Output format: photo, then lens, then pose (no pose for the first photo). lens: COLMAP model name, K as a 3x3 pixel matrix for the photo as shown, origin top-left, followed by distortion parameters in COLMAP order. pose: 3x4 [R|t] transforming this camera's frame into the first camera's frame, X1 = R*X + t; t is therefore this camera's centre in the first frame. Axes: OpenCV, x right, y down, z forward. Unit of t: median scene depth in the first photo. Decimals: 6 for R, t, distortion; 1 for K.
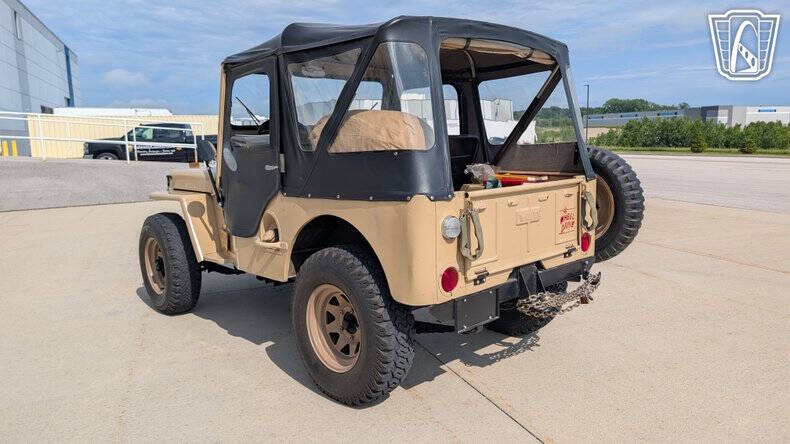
lens RADIAL K [[578.8, 0, 398.3], [0, 578.8, 220.5], [0, 0, 1]] dist [0.016082, -0.012017]
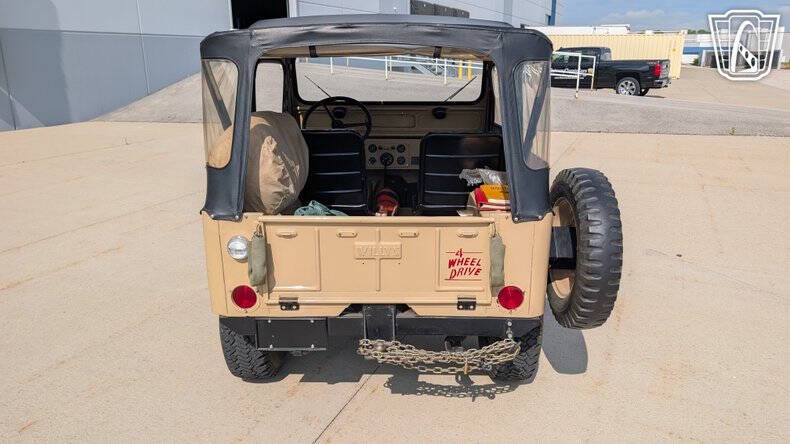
lens RADIAL K [[578.8, 0, 398.6], [0, 578.8, 219.7], [0, 0, 1]] dist [0.016082, -0.012017]
pose [[0.718367, 0.207898, -0.663873, 0.752293], [-0.114542, 0.976624, 0.181894, -0.198976], [0.686169, -0.054625, 0.725388, 0.370653]]
